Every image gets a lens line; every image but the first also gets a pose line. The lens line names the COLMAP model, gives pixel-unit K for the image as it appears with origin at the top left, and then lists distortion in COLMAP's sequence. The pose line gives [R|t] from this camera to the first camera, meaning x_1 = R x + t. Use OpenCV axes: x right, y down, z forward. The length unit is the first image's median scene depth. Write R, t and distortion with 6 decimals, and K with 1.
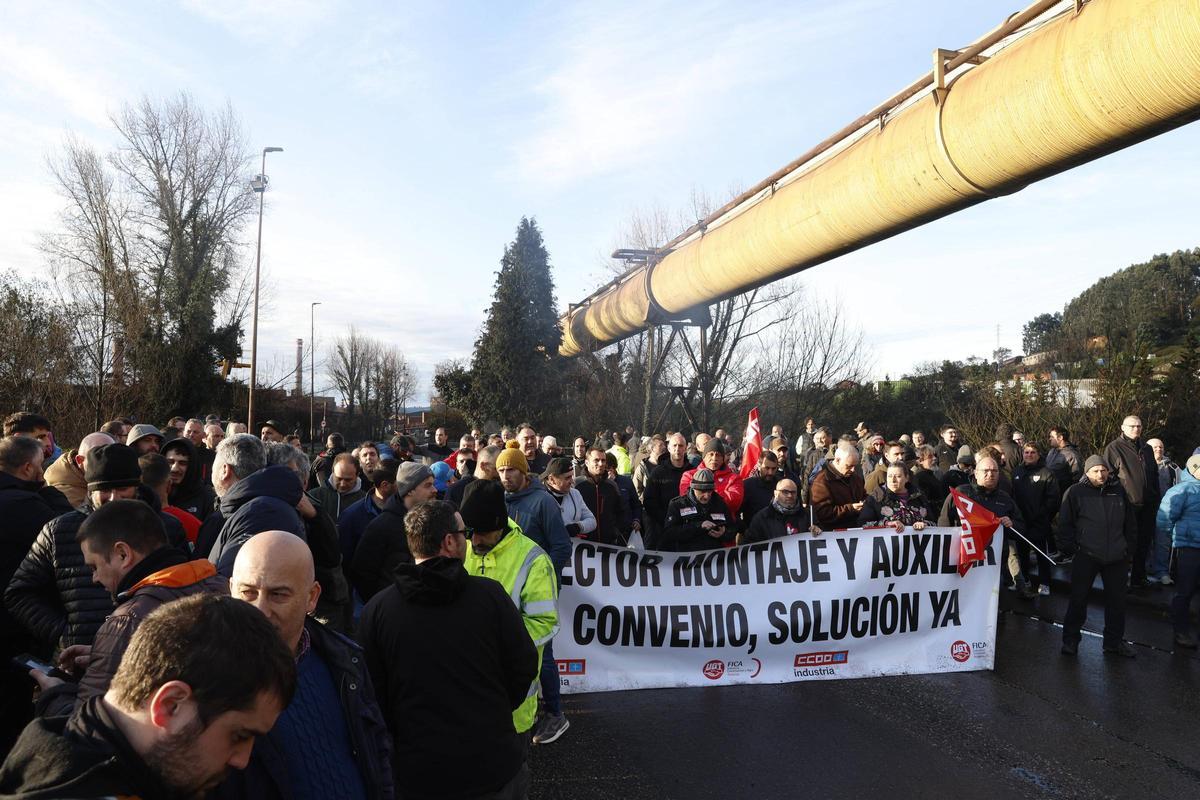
lens RADIAL K [[831.2, 0, 592.3], [0, 831.2, 411.1], [0, 0, 1]] dist [-0.108213, 0.088788]
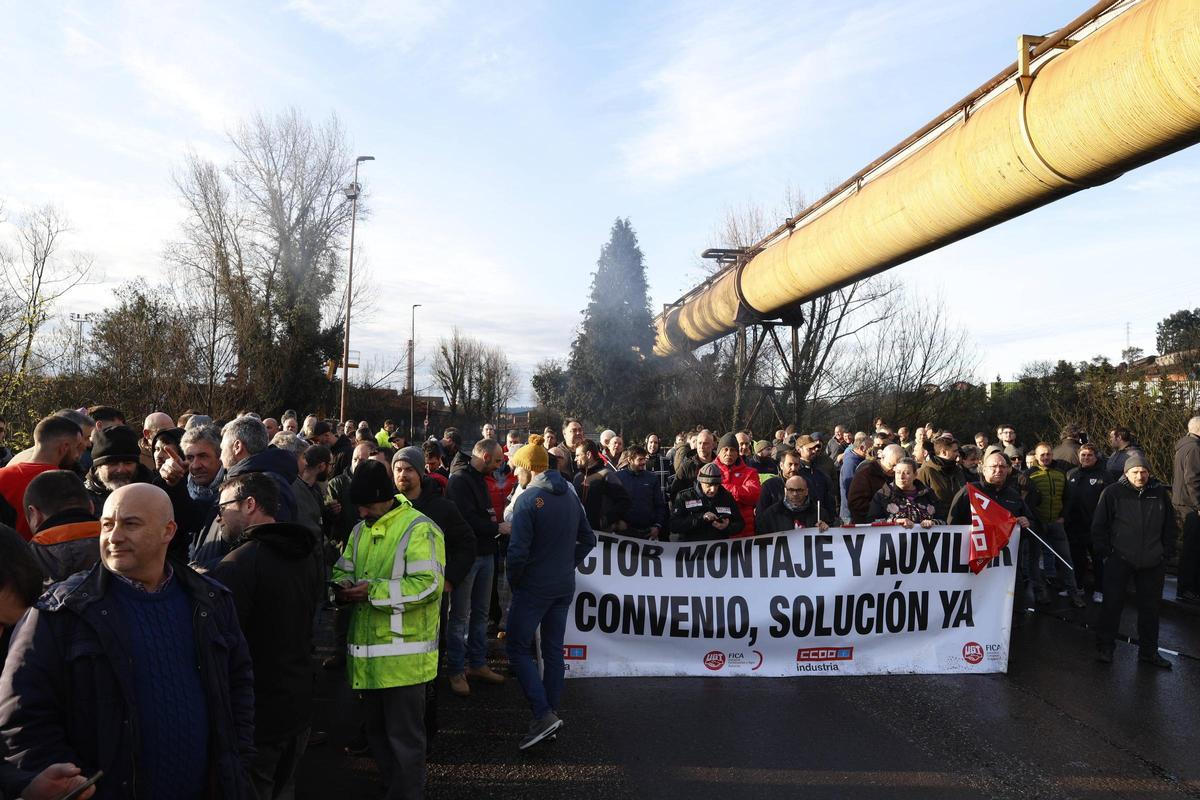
lens RADIAL K [[833.0, 0, 599.2], [0, 833.0, 407.6], [0, 0, 1]] dist [-0.115397, 0.100113]
pose [[0.992871, 0.005356, -0.119070, 0.016791], [-0.005982, 0.999970, -0.004899, 0.001021], [0.119040, 0.005577, 0.992874, -0.004086]]
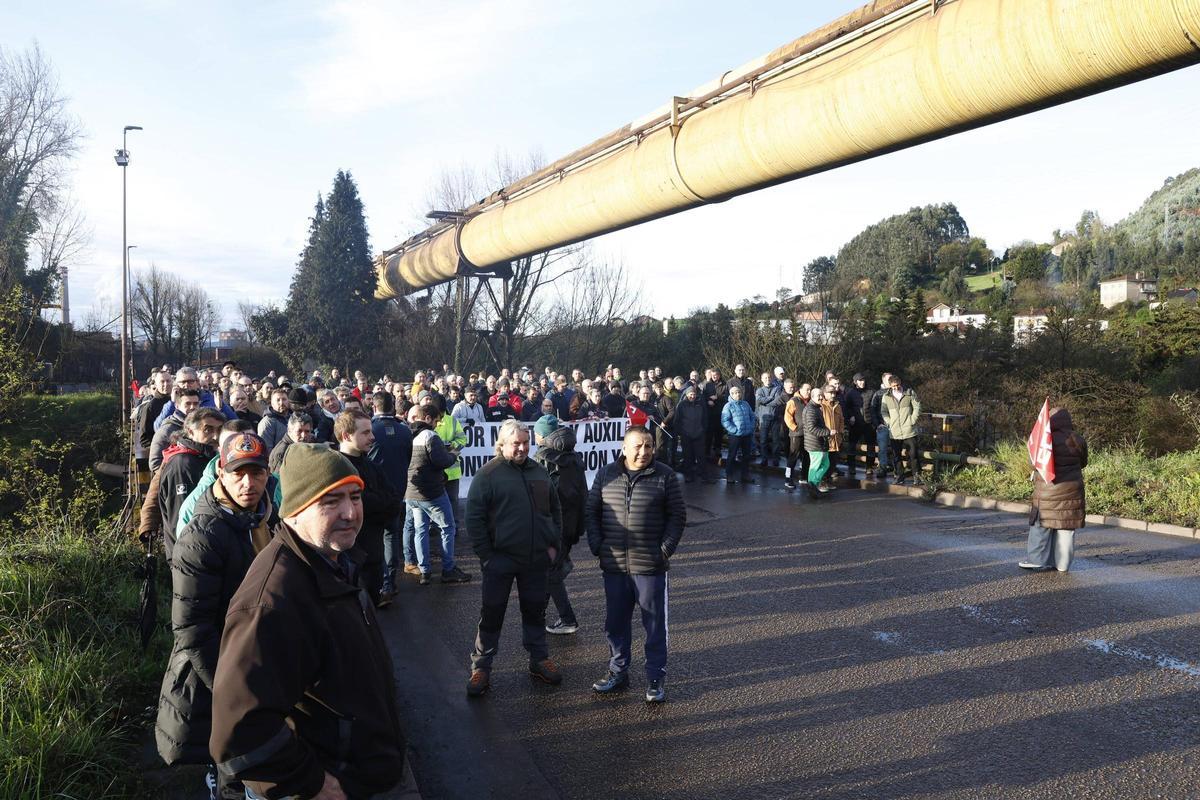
lens RADIAL K [[836.7, 0, 593.0], [0, 836.7, 408.4], [0, 0, 1]] dist [-0.109525, 0.099480]
pose [[0.972388, -0.018123, 0.232665, -0.018982], [0.000496, 0.997138, 0.075596, -0.006764], [-0.233369, -0.073393, 0.969615, -0.149550]]
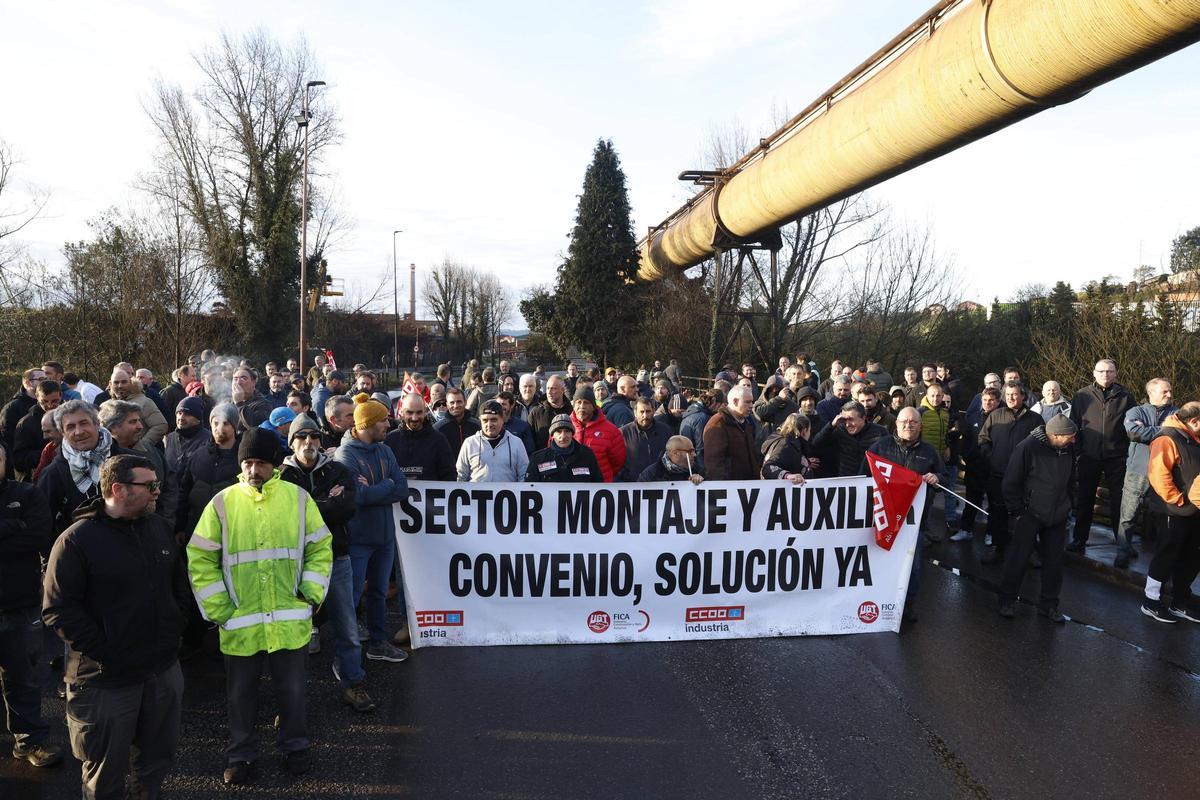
lens RADIAL K [[832.5, 0, 591.9], [0, 832.5, 405.3], [0, 0, 1]] dist [-0.110990, 0.097705]
pose [[0.991017, 0.008789, -0.133445, 0.044084], [0.002747, 0.996290, 0.086017, -0.003832], [0.133706, -0.085611, 0.987316, 0.003897]]
